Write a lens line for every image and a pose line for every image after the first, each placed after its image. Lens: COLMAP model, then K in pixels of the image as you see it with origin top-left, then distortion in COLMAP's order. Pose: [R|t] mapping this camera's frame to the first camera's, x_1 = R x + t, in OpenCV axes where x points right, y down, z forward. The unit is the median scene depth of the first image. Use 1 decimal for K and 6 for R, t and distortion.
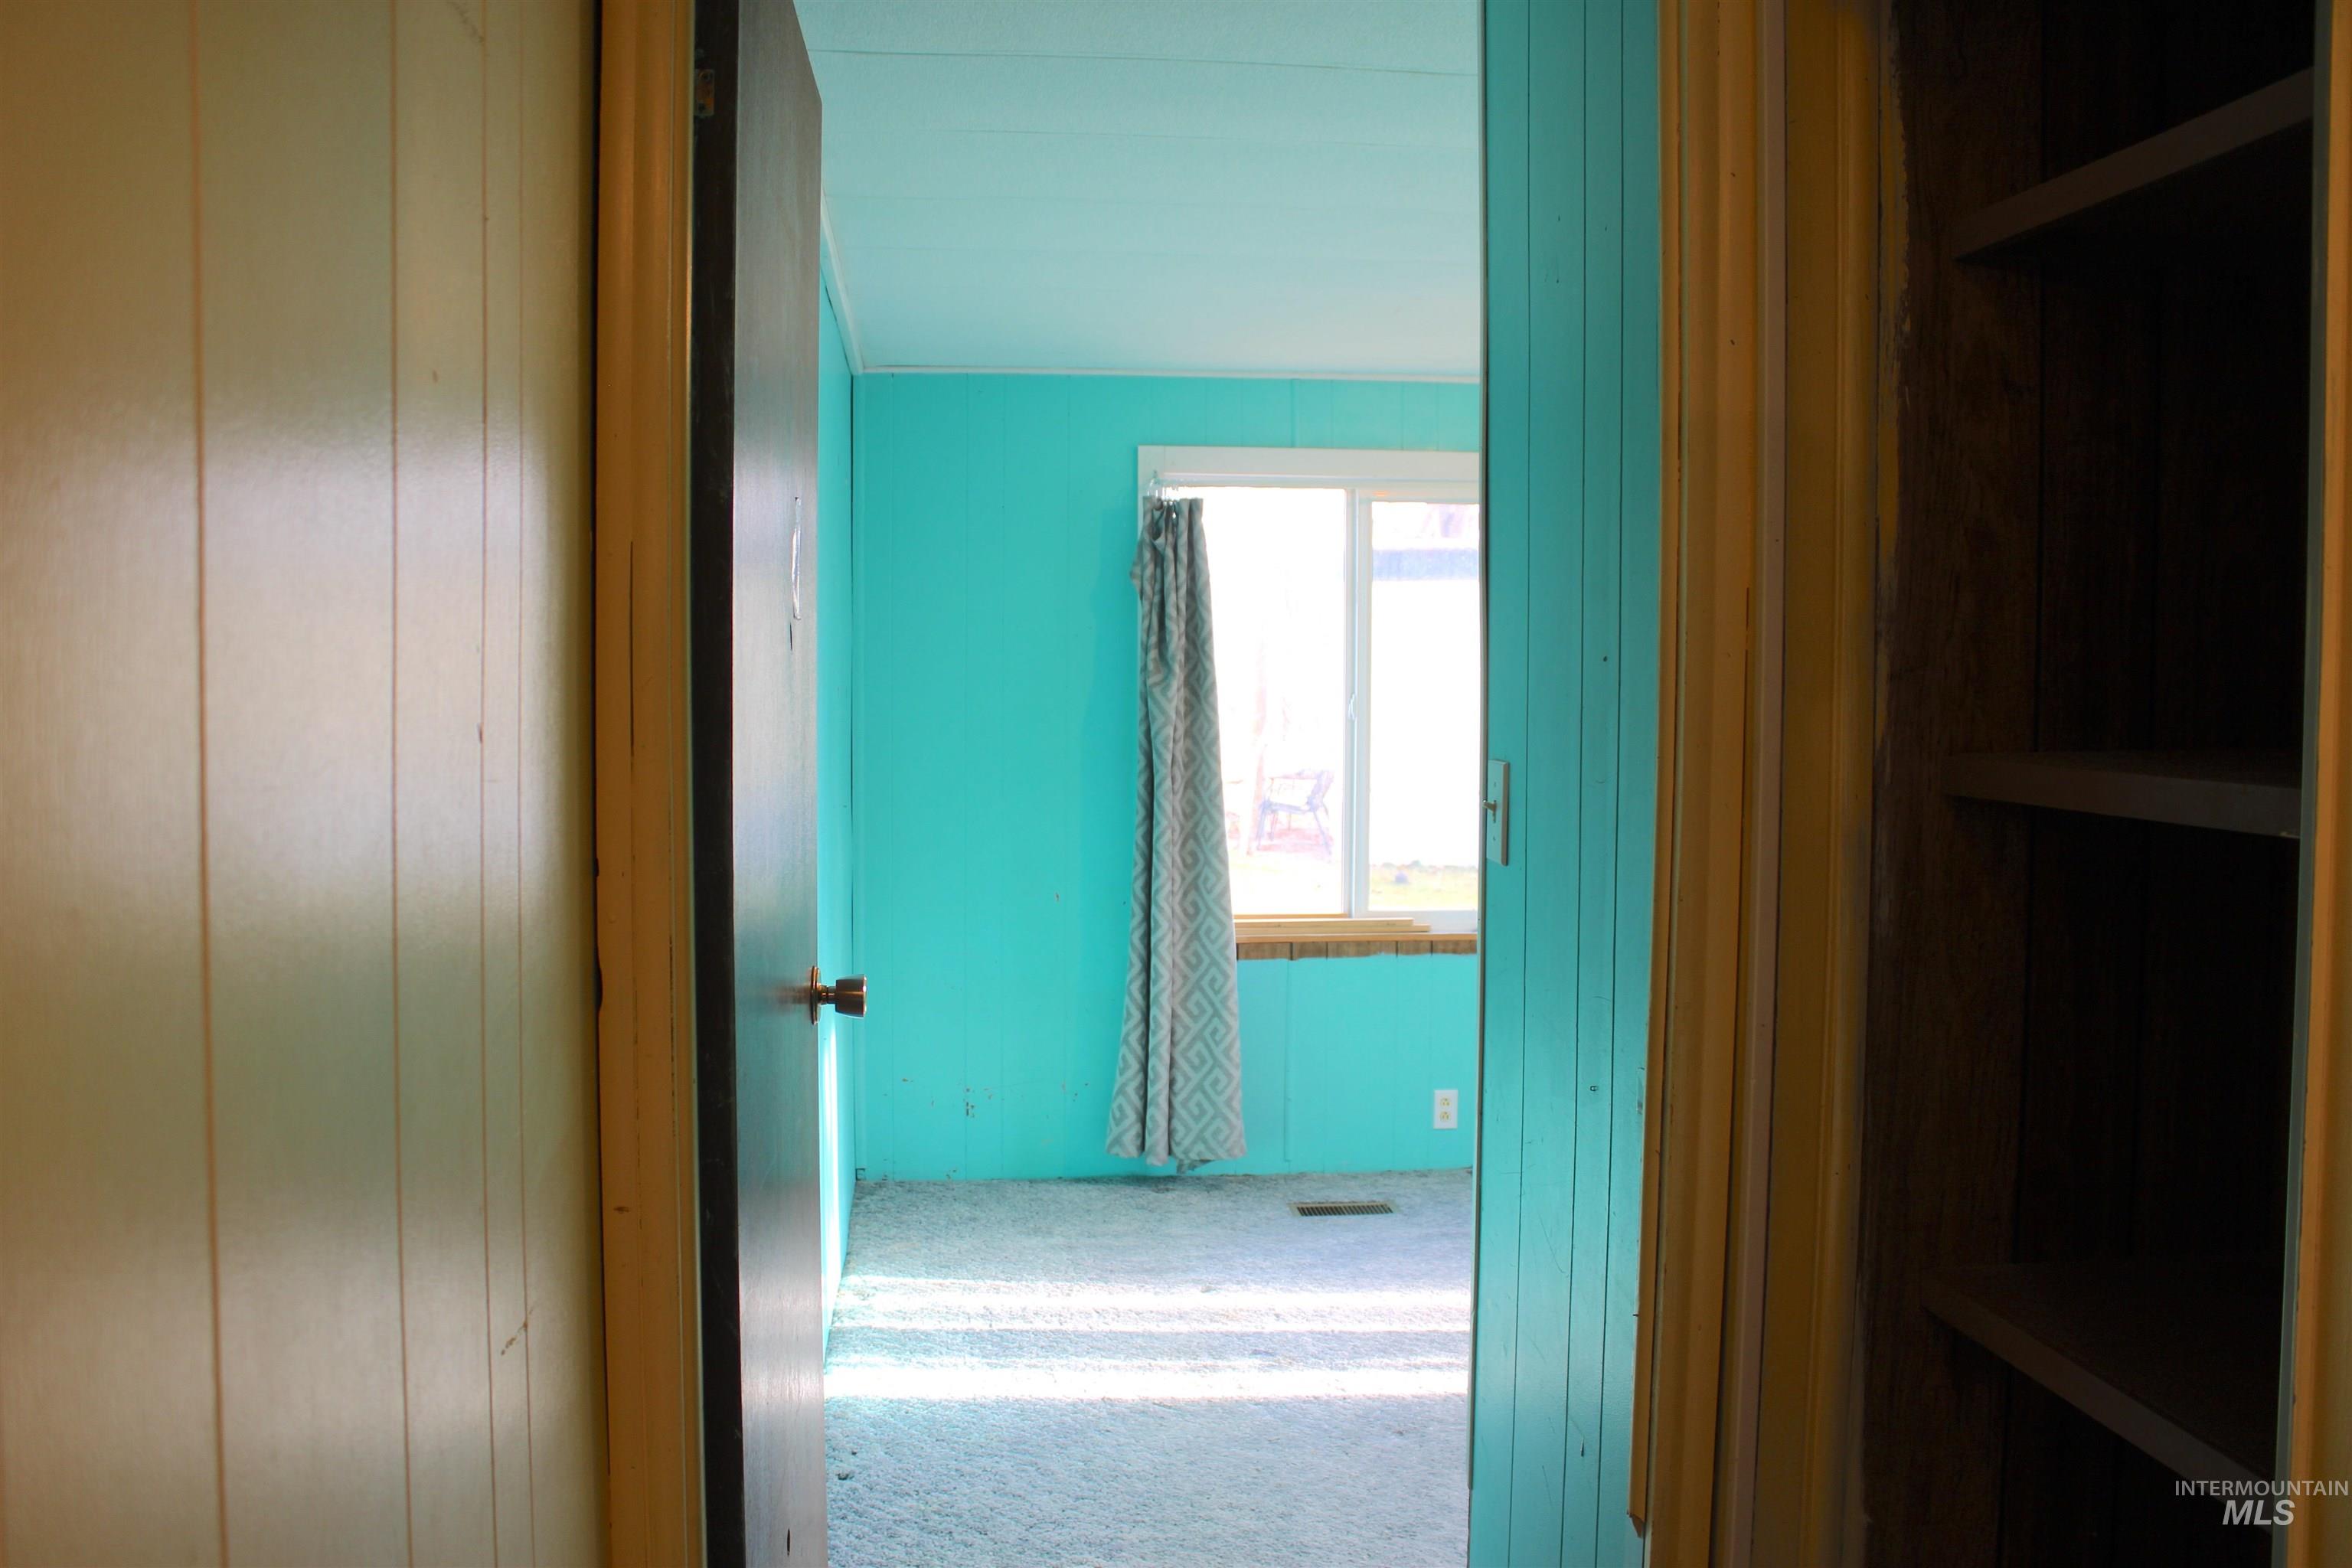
lens RADIAL K [[1972.1, 0, 1176.0], [0, 1972.1, 784.0], [0, 0, 1]] dist [-0.173055, 0.163049]
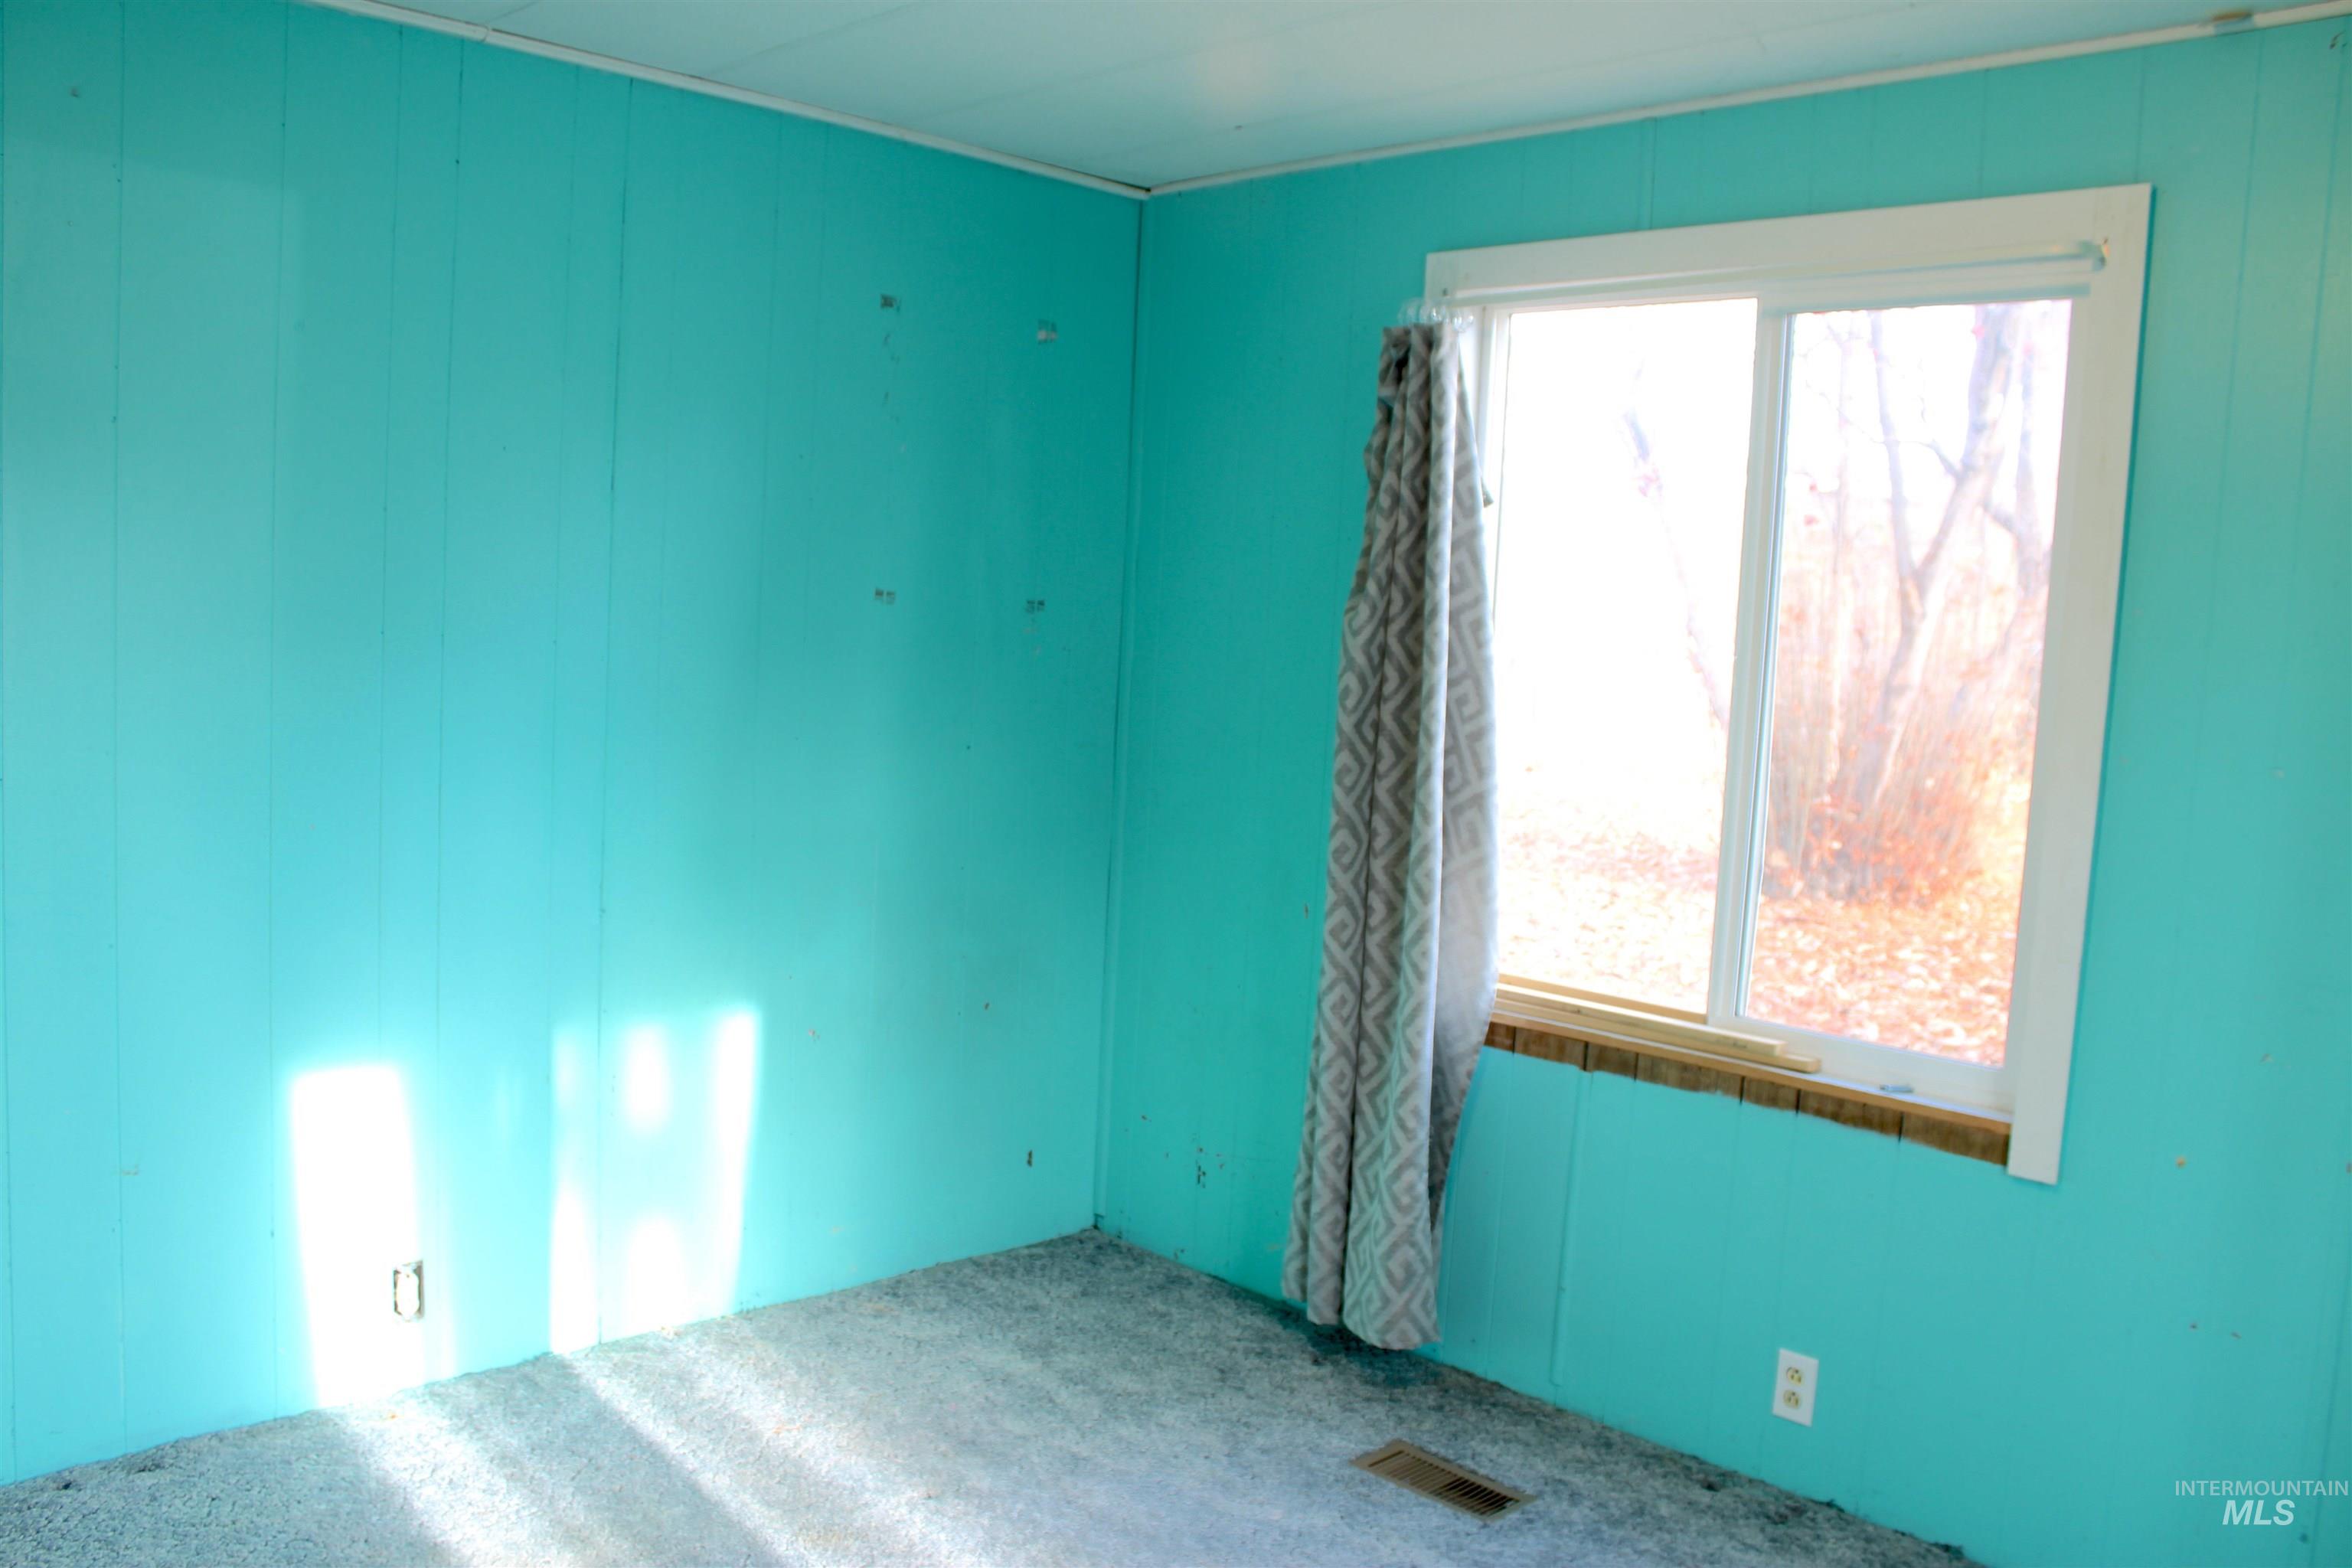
lens RADIAL K [[1972.1, 0, 1176.0], [0, 1972.1, 784.0], [0, 0, 1]] dist [-0.173055, 0.163049]
pose [[0.635352, 0.103861, -0.765207, 0.435846], [-0.100739, 0.993594, 0.051216, -0.018072], [0.765624, 0.044546, 0.641744, 0.505534]]
